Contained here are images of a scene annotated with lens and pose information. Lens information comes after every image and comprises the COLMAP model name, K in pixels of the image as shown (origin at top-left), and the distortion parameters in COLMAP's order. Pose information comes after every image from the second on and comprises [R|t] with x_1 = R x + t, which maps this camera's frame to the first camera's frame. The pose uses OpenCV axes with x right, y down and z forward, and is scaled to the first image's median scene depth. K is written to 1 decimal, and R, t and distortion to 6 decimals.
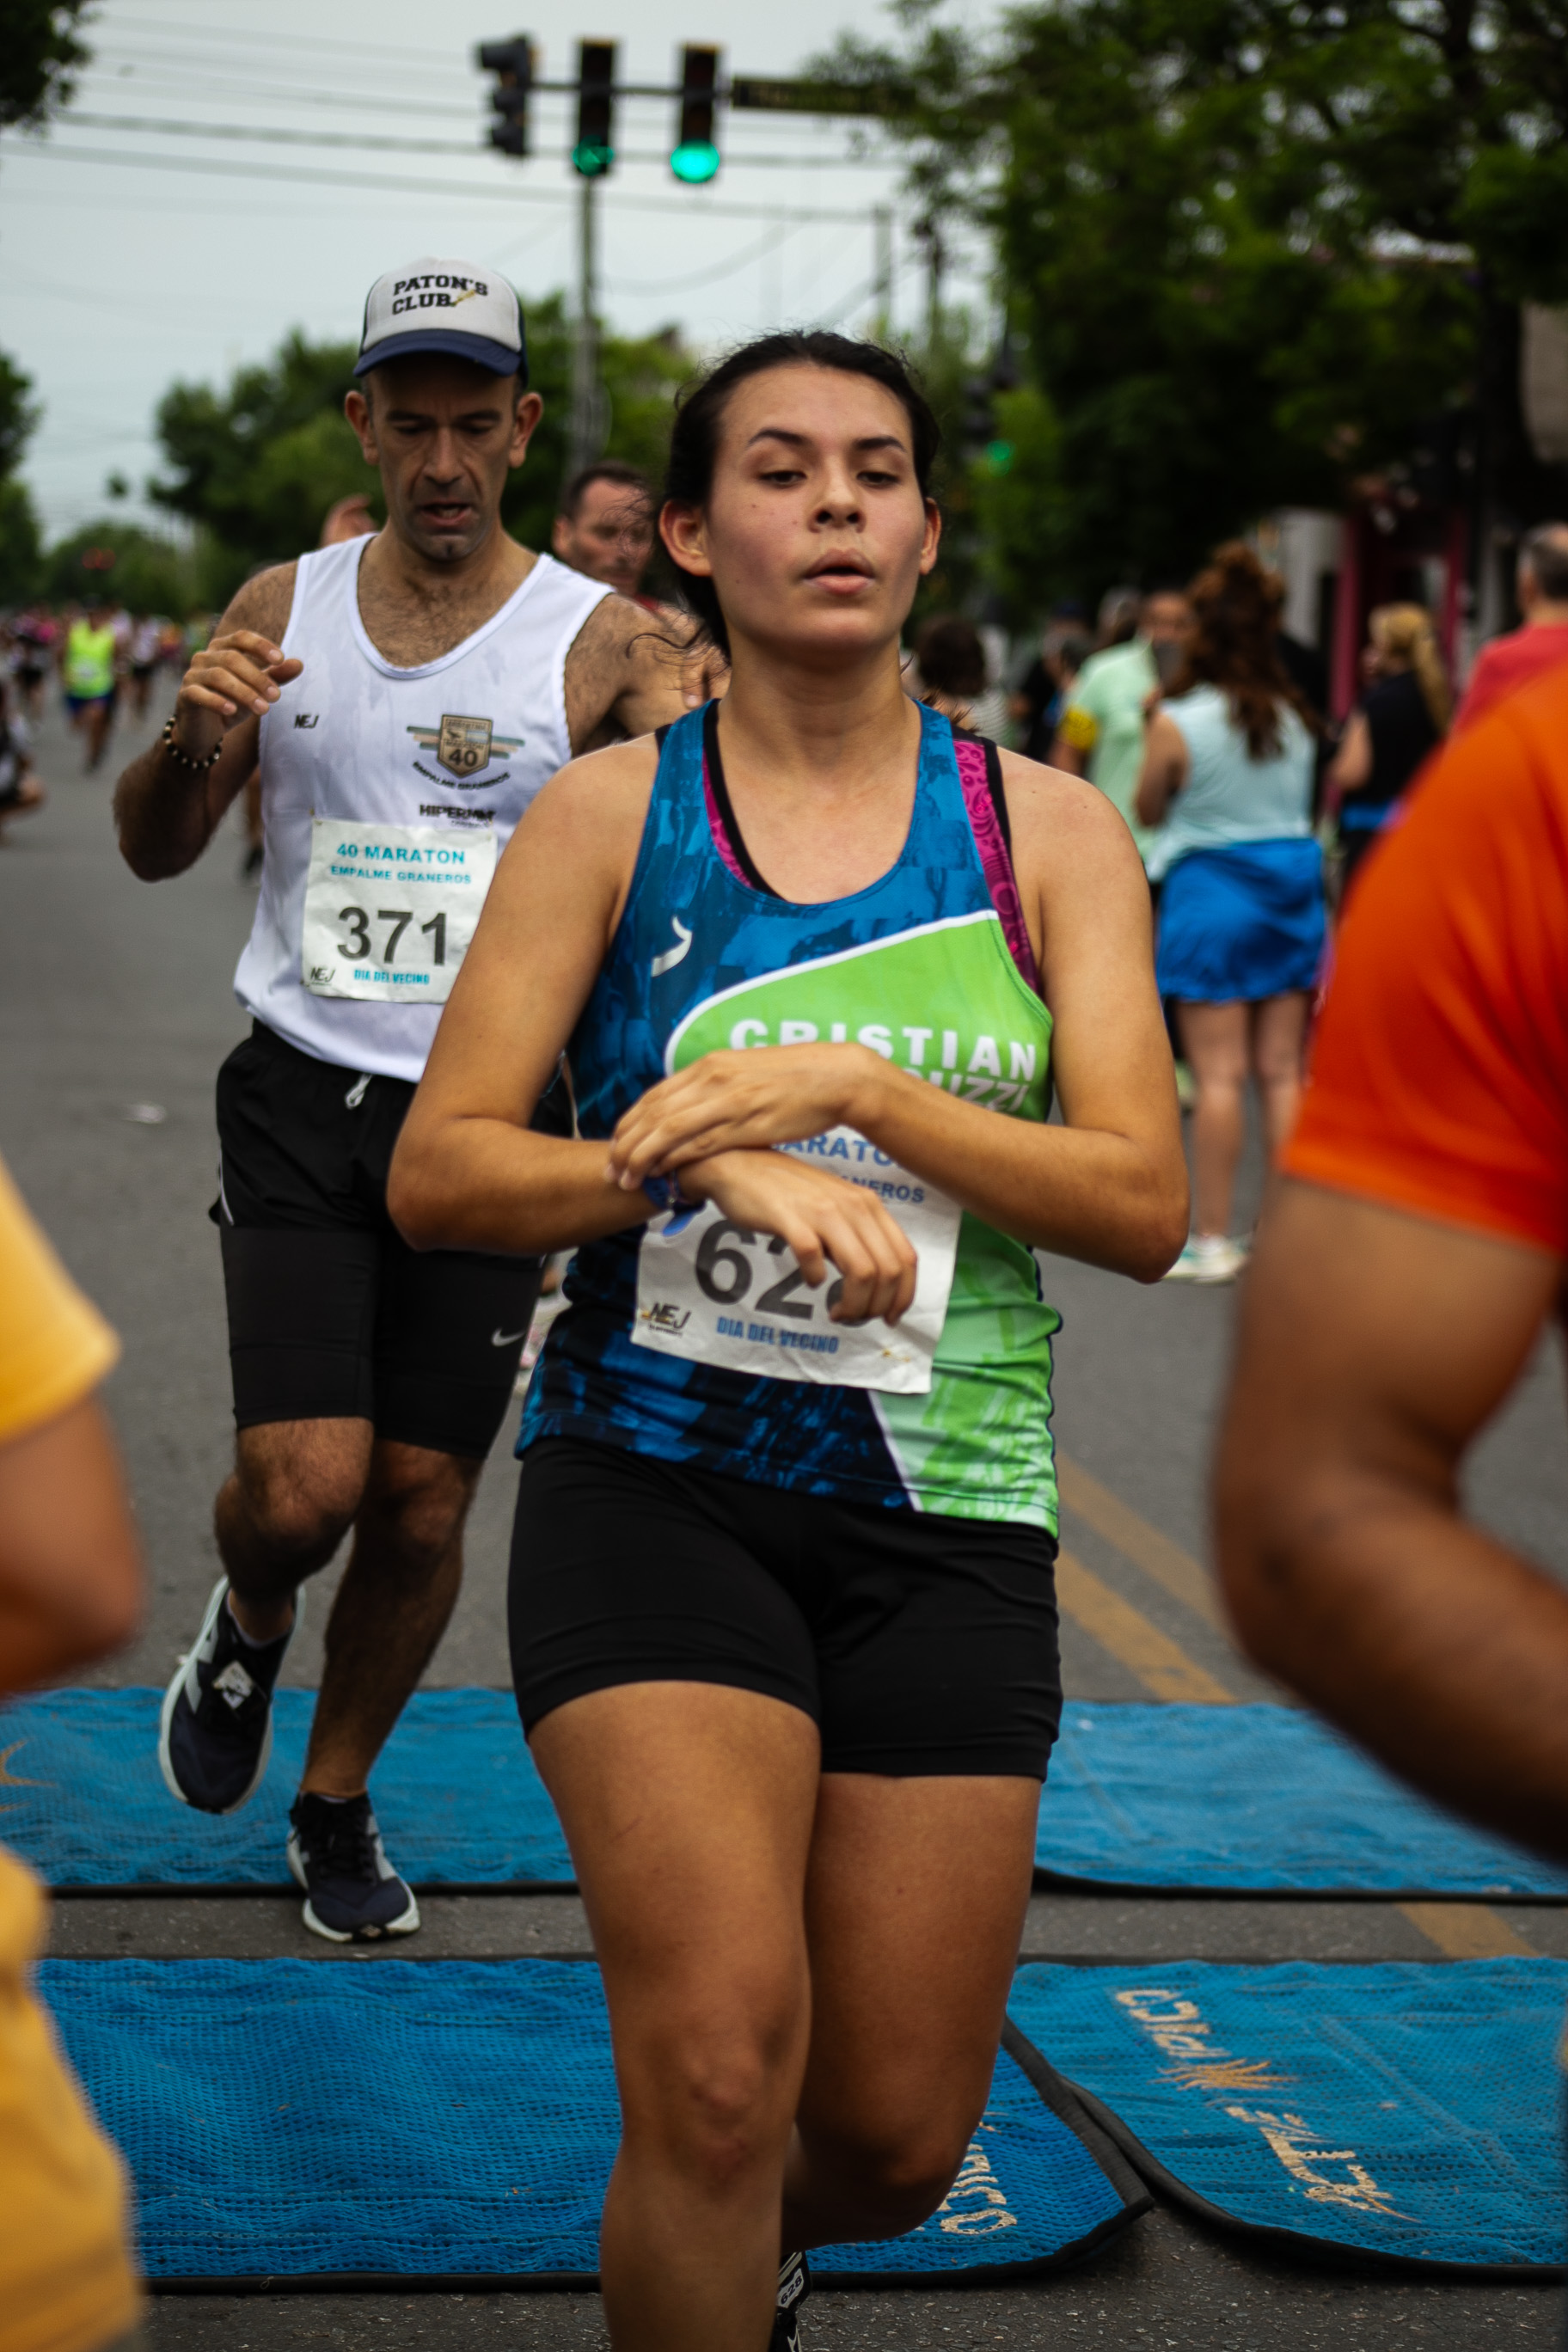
lens RADIAL K [[5463.3, 0, 784.0], [0, 5463.3, 1176.0], [0, 0, 1]] dist [0.031915, 0.338821]
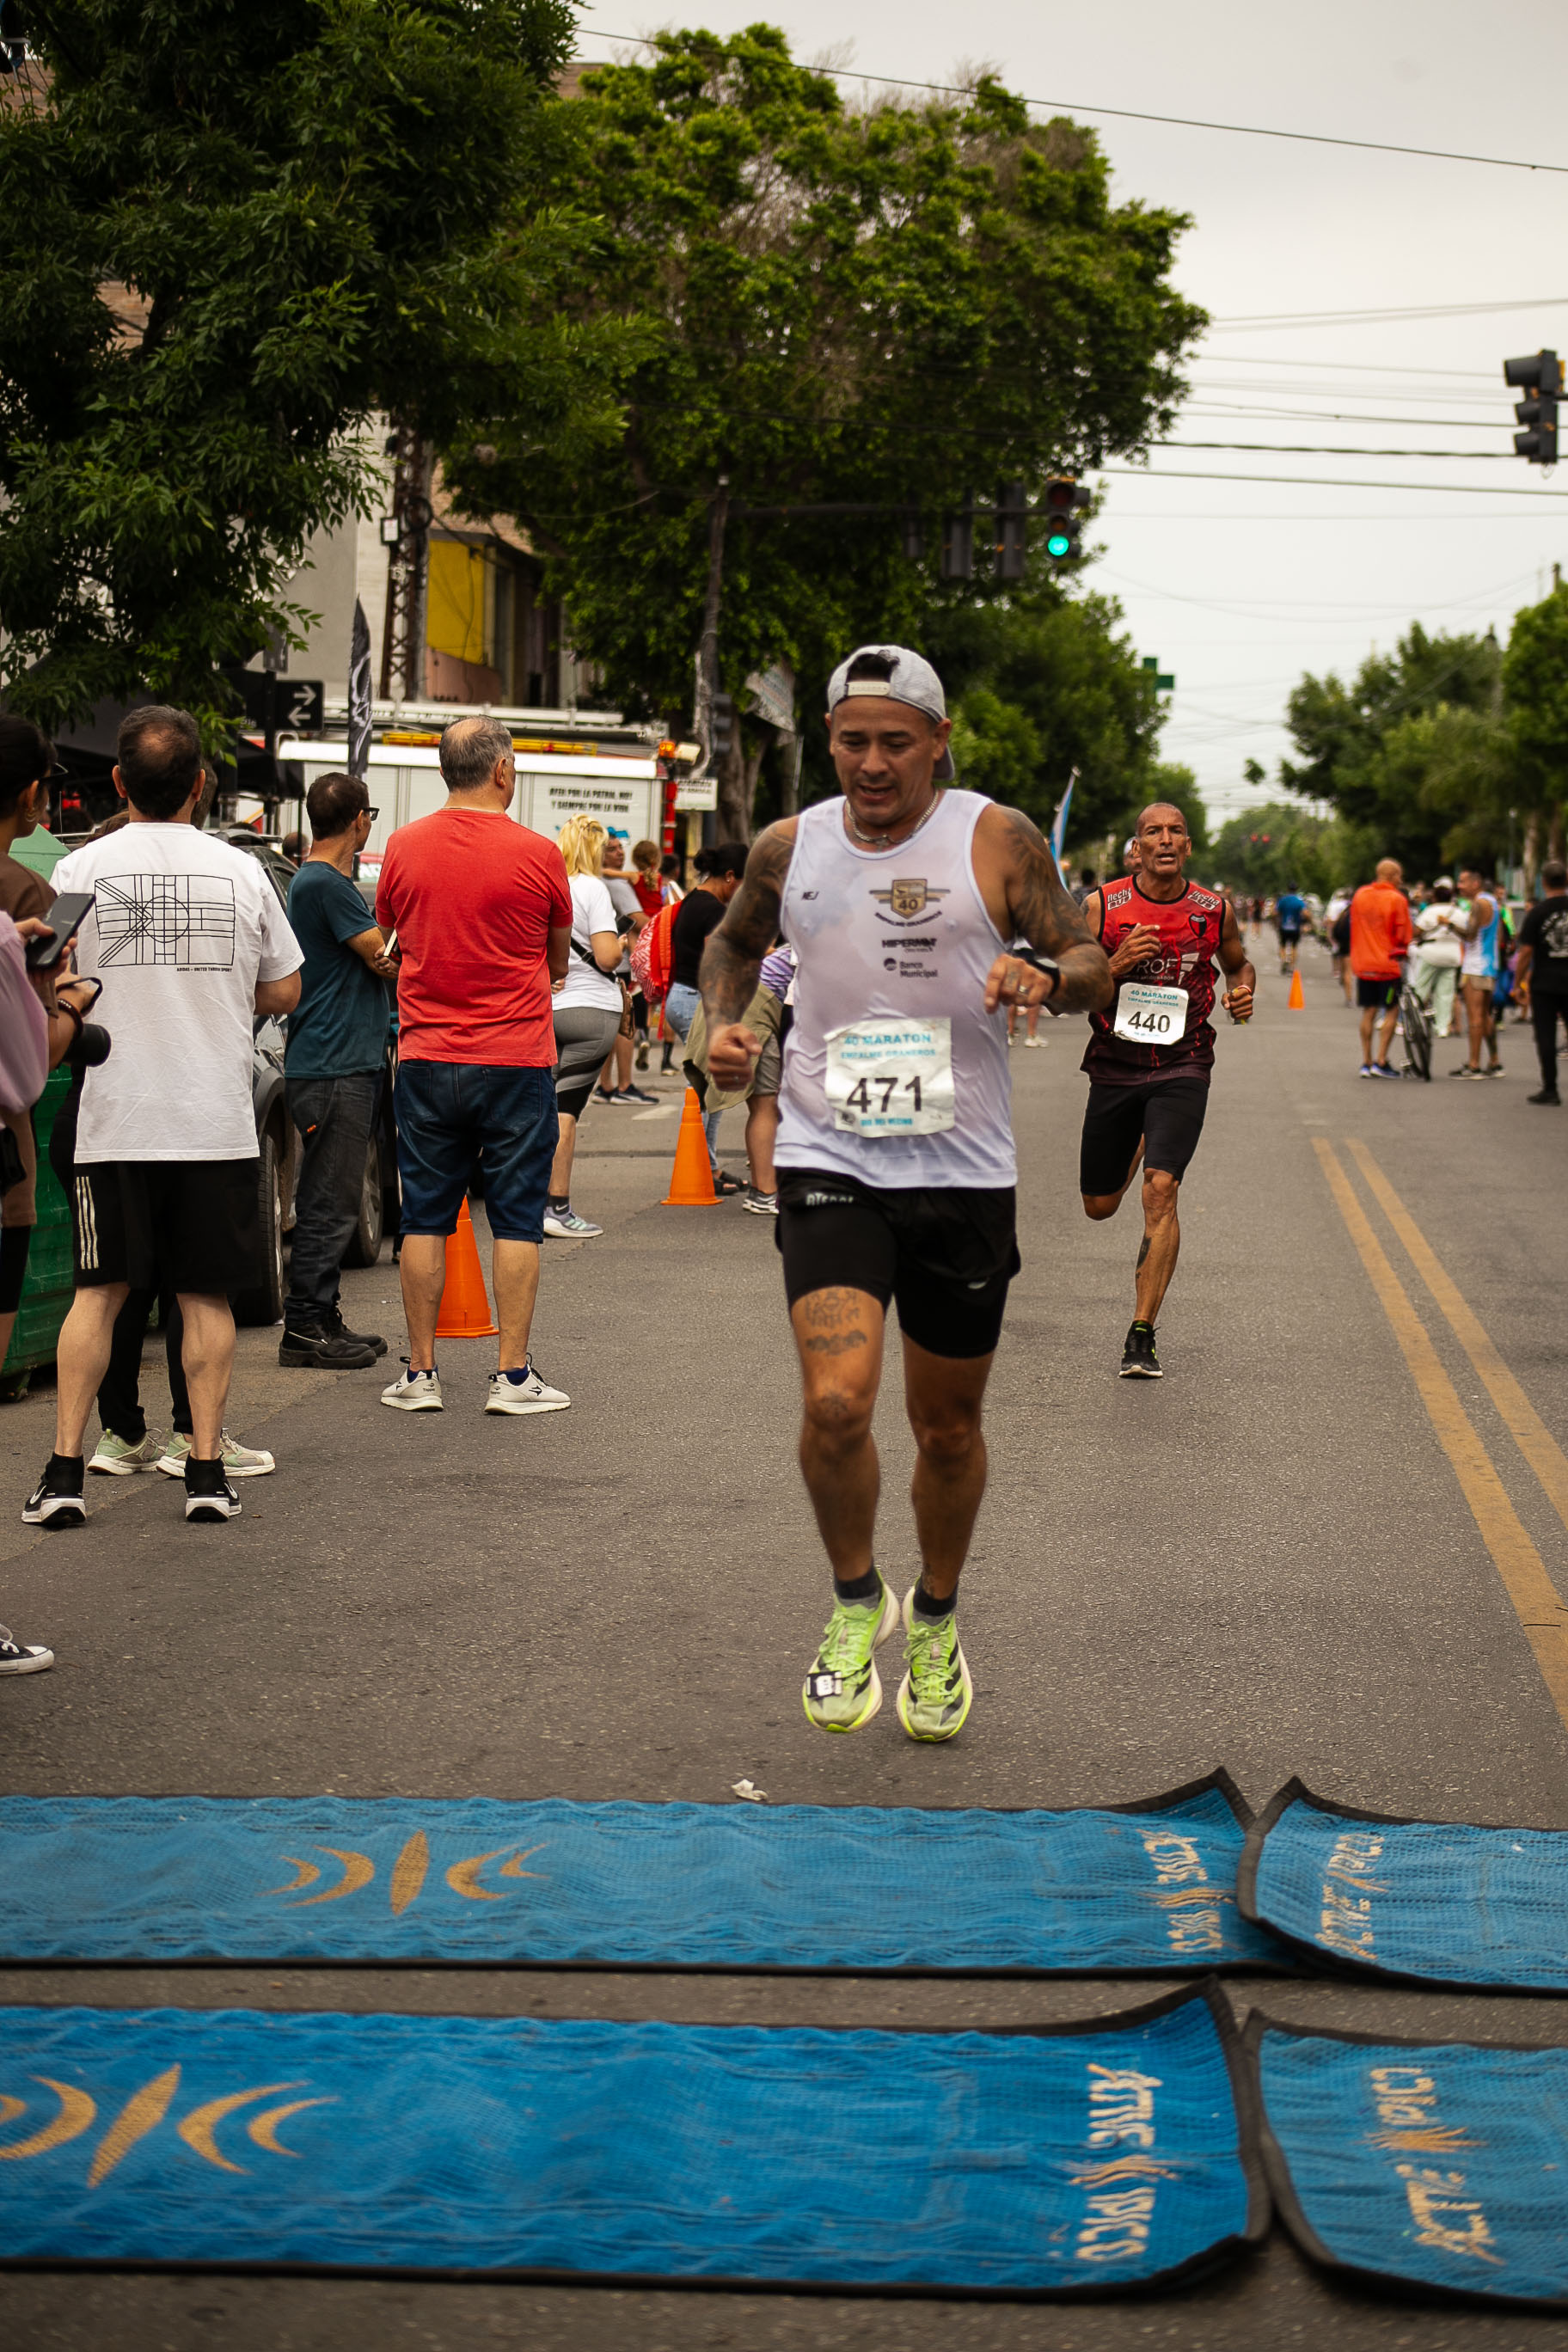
lens RADIAL K [[5045.3, 0, 877.2], [0, 5045.3, 1172.2], [0, 0, 1]] dist [-0.208022, 2.147412]
pose [[0.979840, -0.010553, -0.199506, 0.154363], [0.001480, 0.998960, -0.045568, 0.011529], [0.199779, 0.044354, 0.978837, -0.031483]]
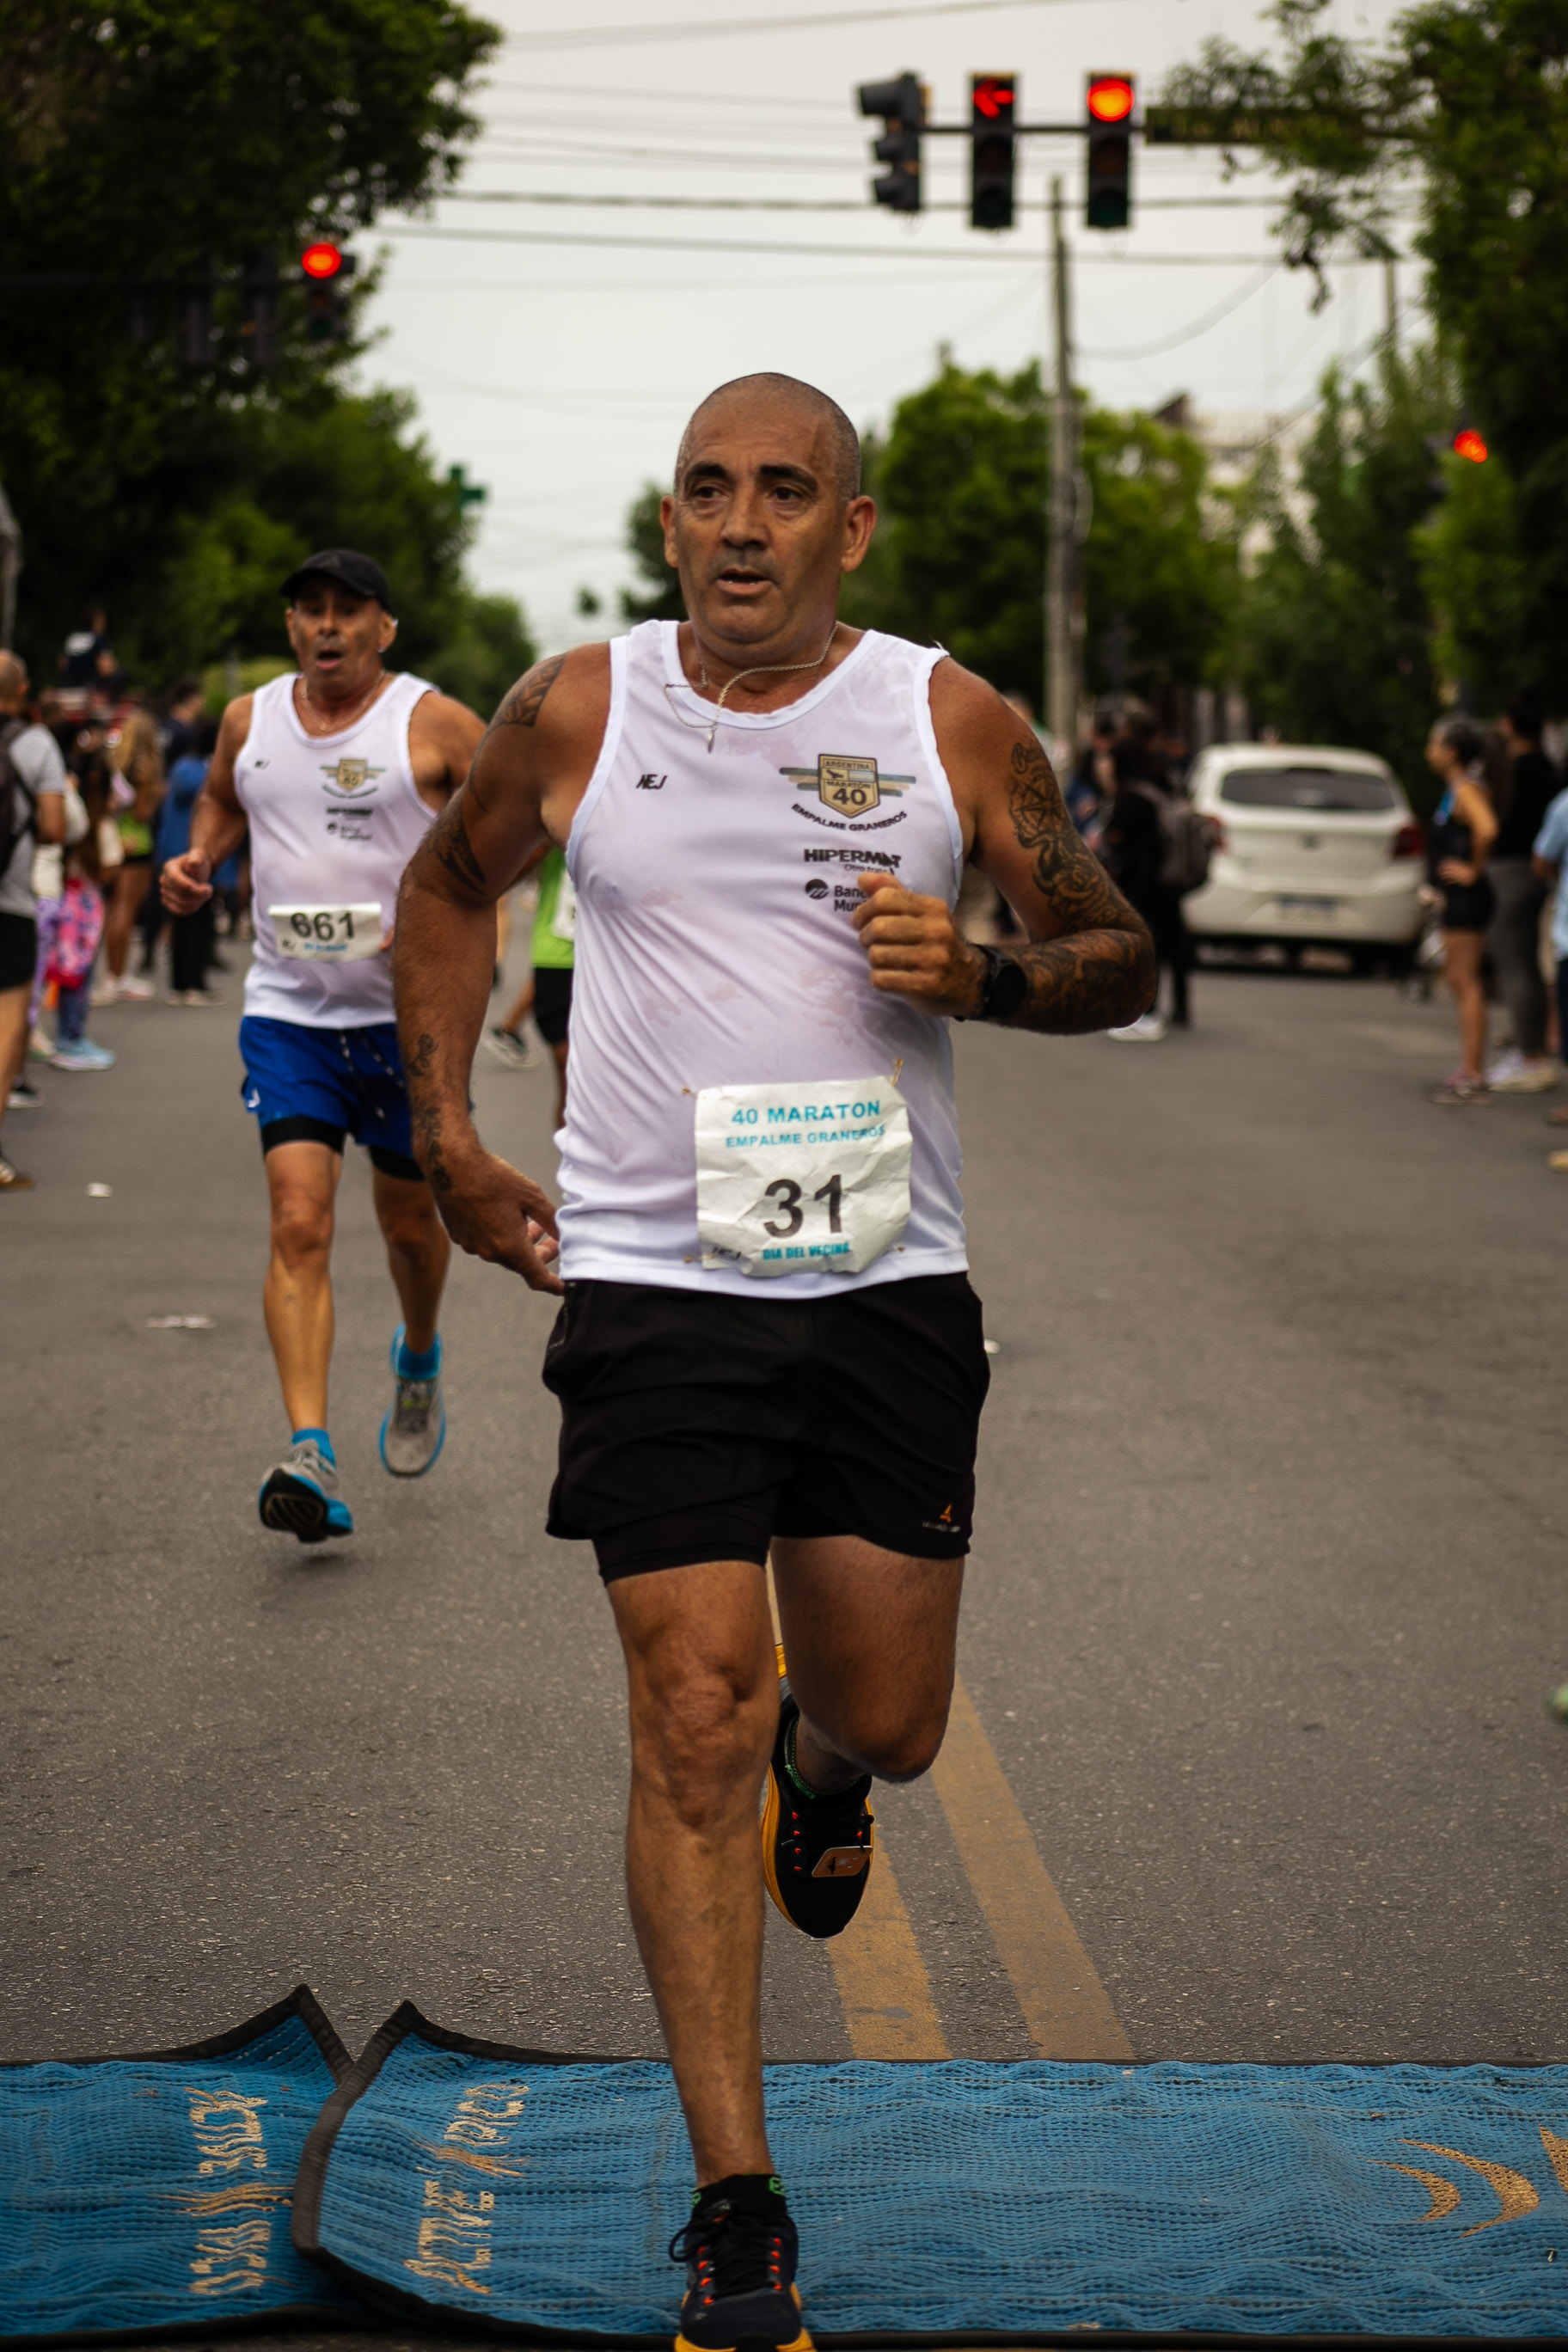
lens RADIAL K [[6087.7, 0, 775.0], [0, 6087.7, 1145.3], [0, 0, 1]] dist [0.164106, 0.660268]
pose [[0.994455, -0.034849, -0.099220, 0.181971], [0.031501, 0.998887, -0.035104, -0.006097], [0.100333, 0.031784, 0.994446, 0.135510]]
